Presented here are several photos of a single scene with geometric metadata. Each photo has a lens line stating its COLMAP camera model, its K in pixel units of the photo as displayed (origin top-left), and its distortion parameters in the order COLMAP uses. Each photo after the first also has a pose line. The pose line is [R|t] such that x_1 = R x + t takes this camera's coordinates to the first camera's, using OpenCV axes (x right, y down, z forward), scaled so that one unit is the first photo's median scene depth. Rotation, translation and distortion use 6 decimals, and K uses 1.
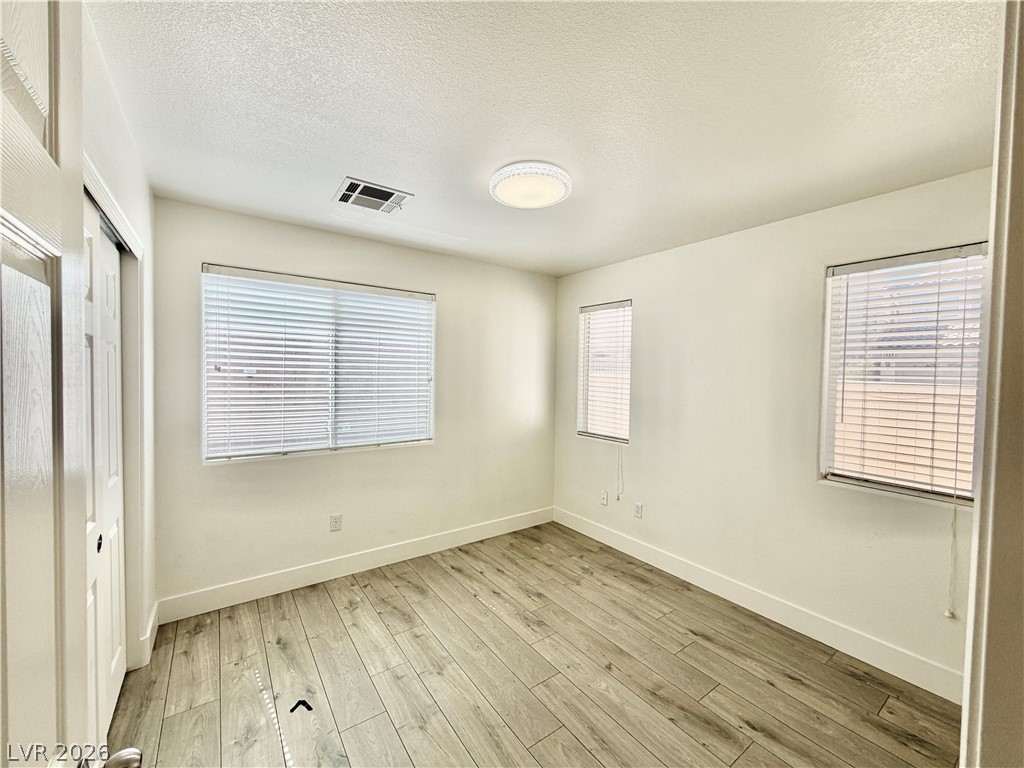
lens RADIAL K [[408.7, 0, 518.1], [0, 408.7, 385.3], [0, 0, 1]] dist [-0.000807, -0.000097]
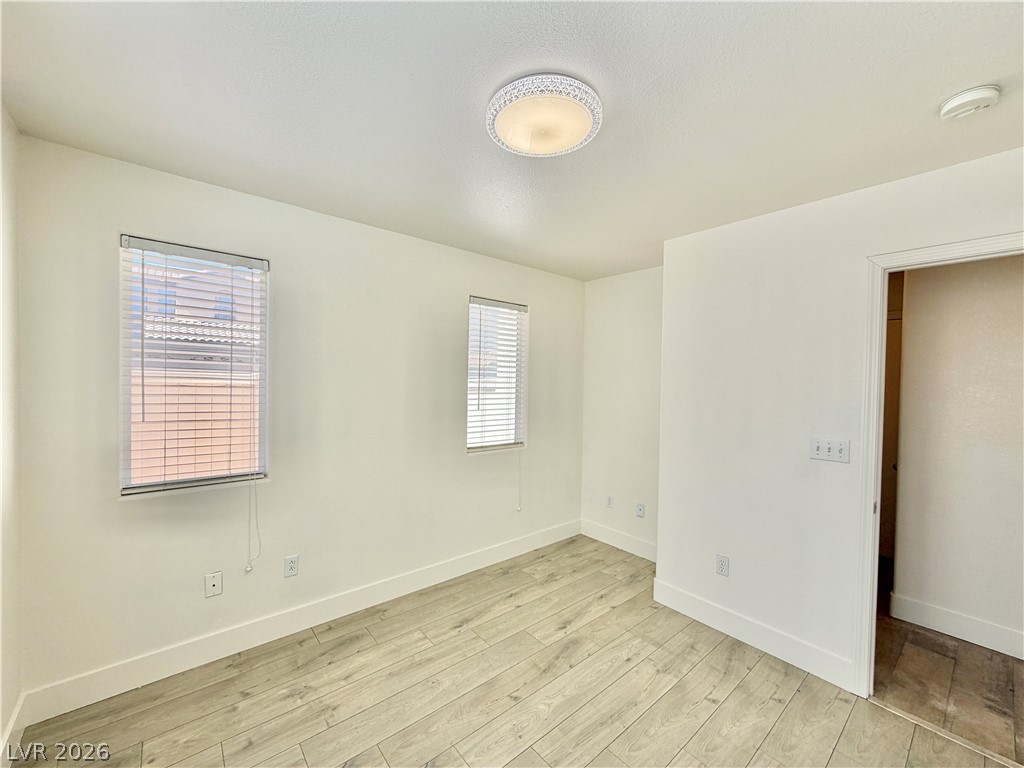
lens RADIAL K [[408.7, 0, 521.5], [0, 408.7, 392.5], [0, 0, 1]] dist [-0.000807, -0.000097]
pose [[-0.072054, -0.052733, 0.996006, -0.536628], [0.005860, 0.998562, 0.053292, -0.023305], [-0.997384, 0.009676, -0.071642, 0.880058]]
